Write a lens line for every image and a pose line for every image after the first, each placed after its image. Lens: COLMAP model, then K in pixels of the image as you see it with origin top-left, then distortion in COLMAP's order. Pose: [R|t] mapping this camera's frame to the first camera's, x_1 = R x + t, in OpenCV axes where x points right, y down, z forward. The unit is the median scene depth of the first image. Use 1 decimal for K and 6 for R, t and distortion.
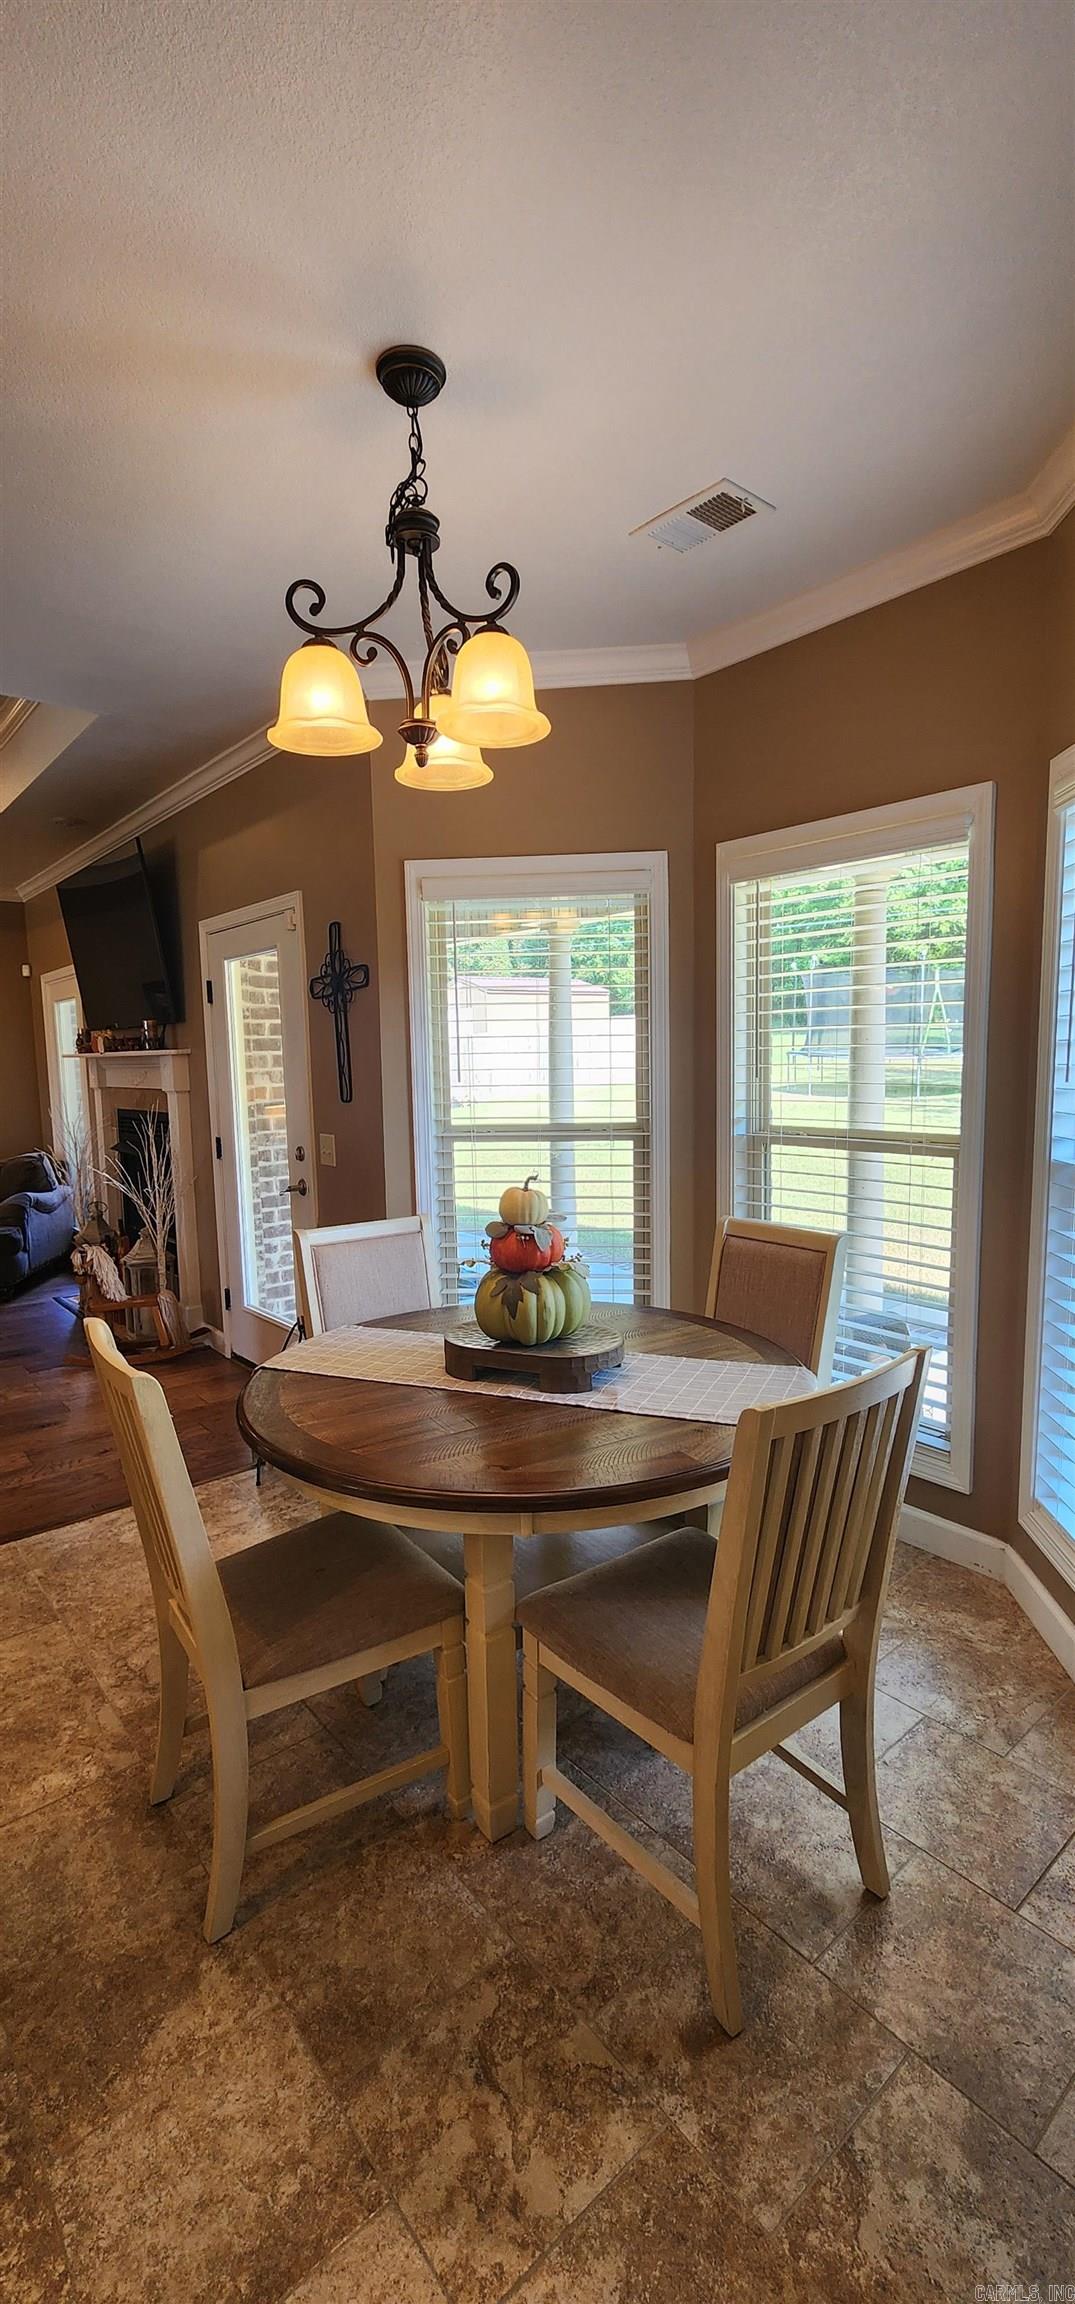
lens RADIAL K [[958.7, 0, 529.4], [0, 958.7, 1163.7], [0, 0, 1]] dist [0.001163, 0.000210]
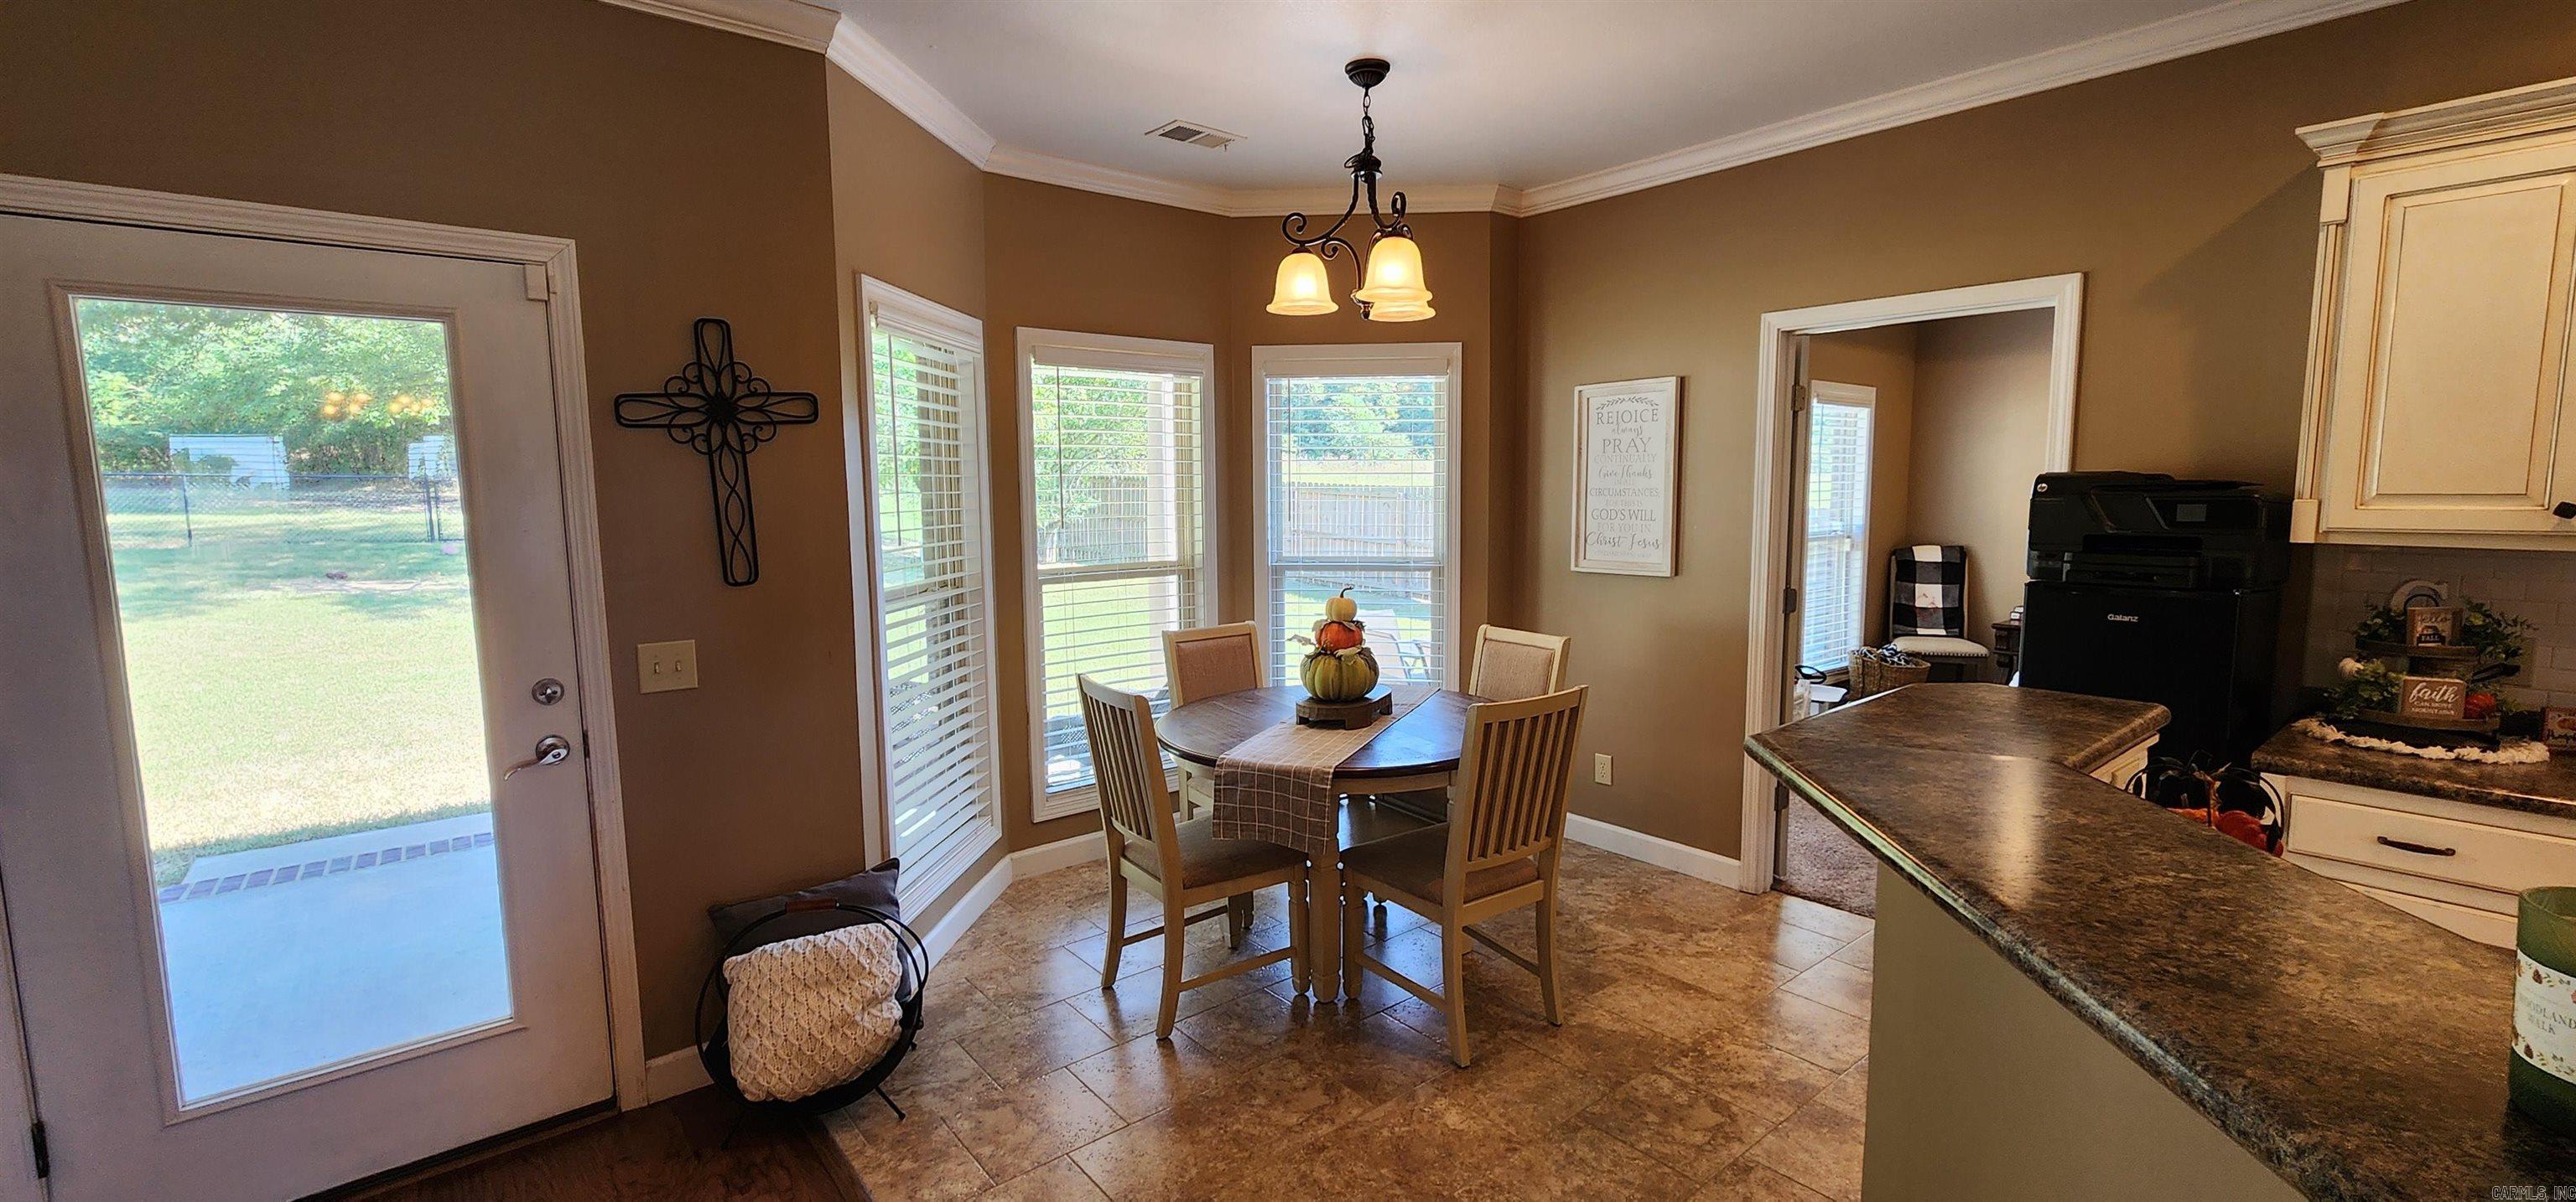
lens RADIAL K [[1071.7, 0, 1288.0], [0, 1071.7, 601.0], [0, 0, 1]] dist [0.001163, 0.000210]
pose [[0.001485, -0.095153, 0.995462, -1.343140], [0.121978, 0.988047, 0.094263, -0.108543], [-0.992532, 0.121285, 0.013074, 0.846630]]
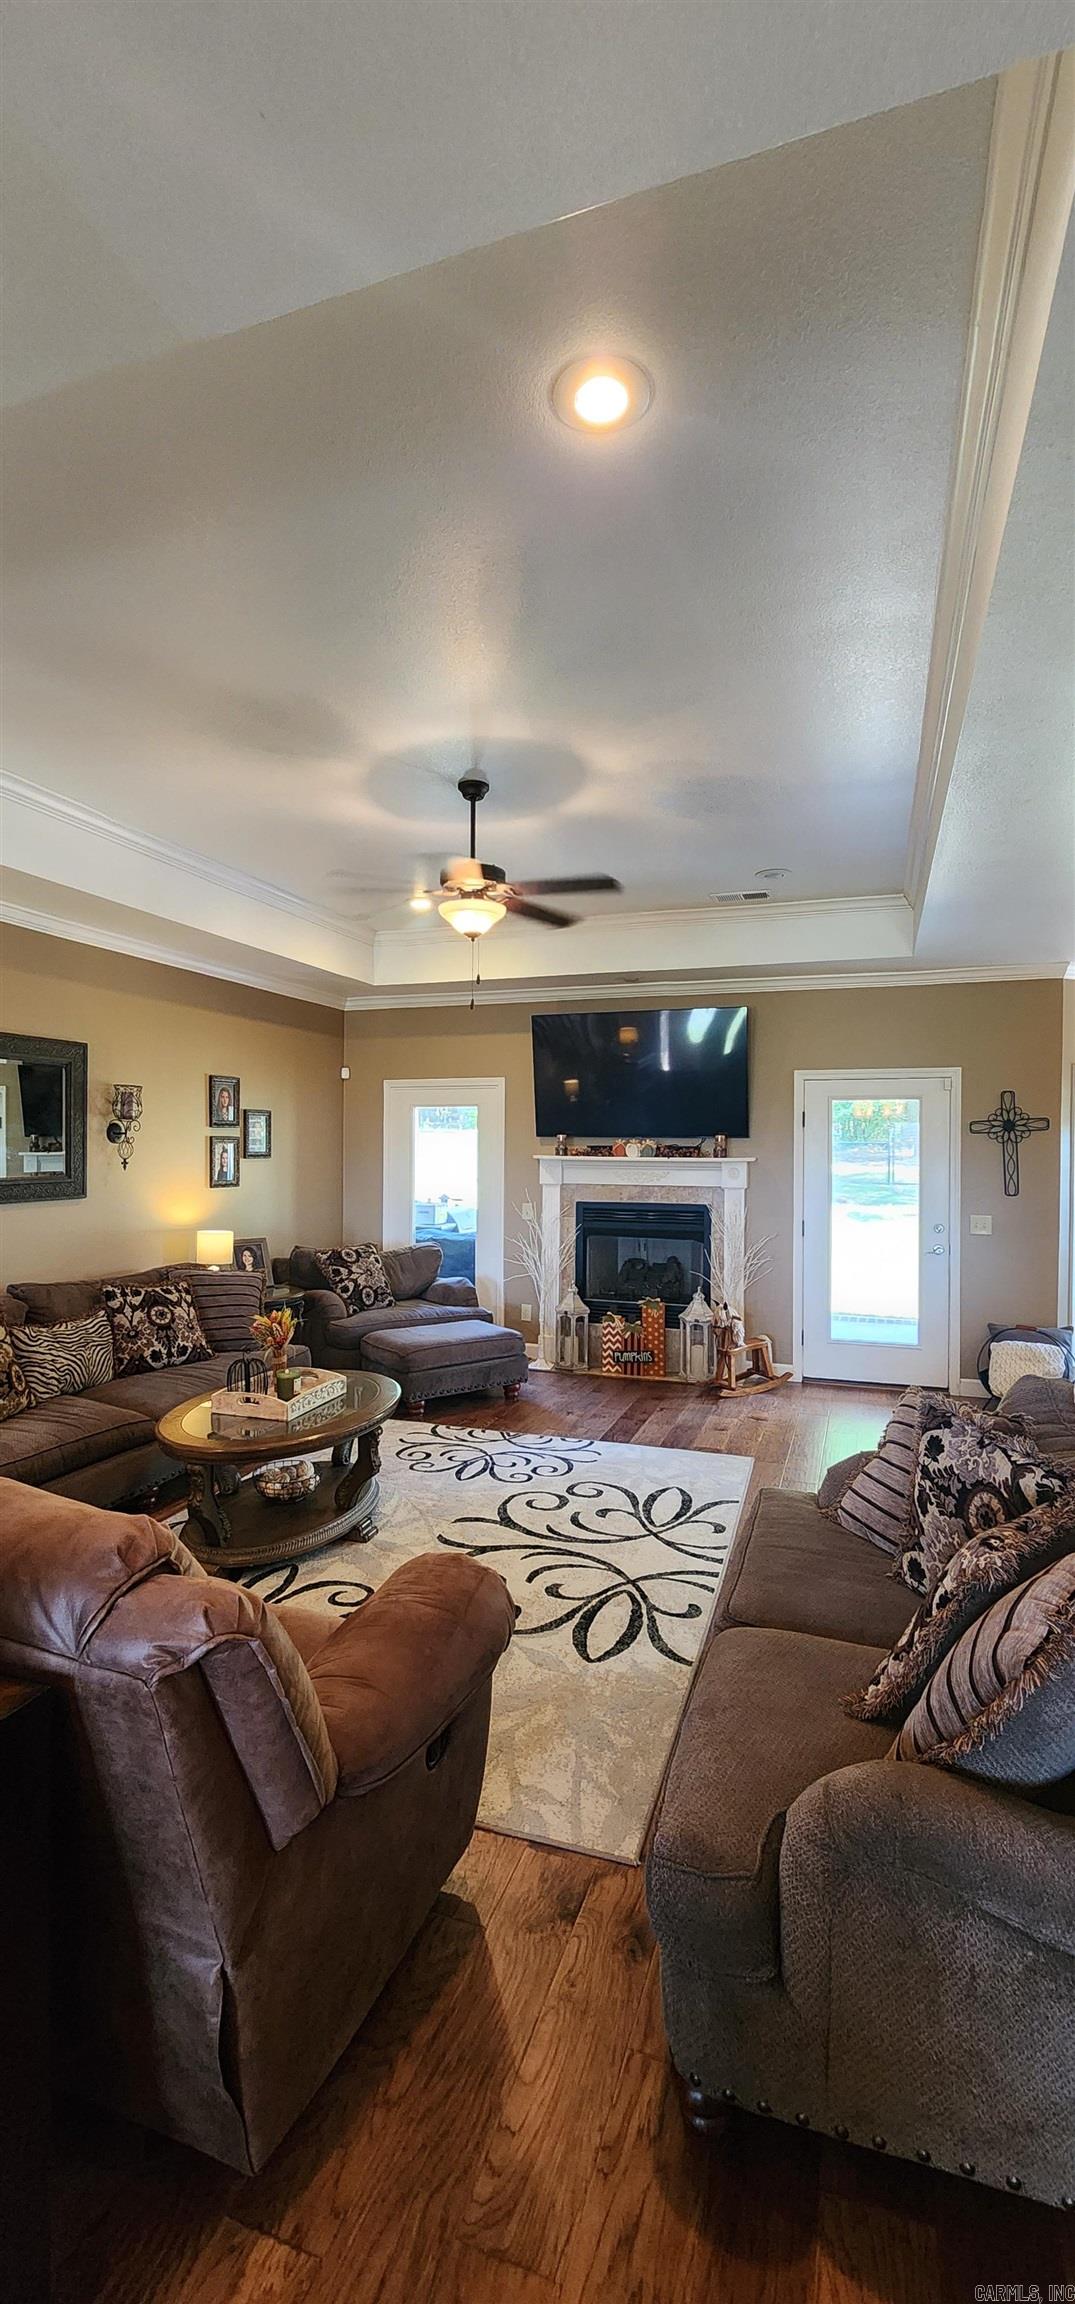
lens RADIAL K [[958.7, 0, 529.4], [0, 958.7, 1163.7], [0, 0, 1]] dist [0.001163, 0.000210]
pose [[0.854760, 0.013334, 0.518853, -2.522752], [0.038838, 0.995224, -0.089558, -0.002811], [-0.517569, 0.096702, 0.850159, -0.003166]]
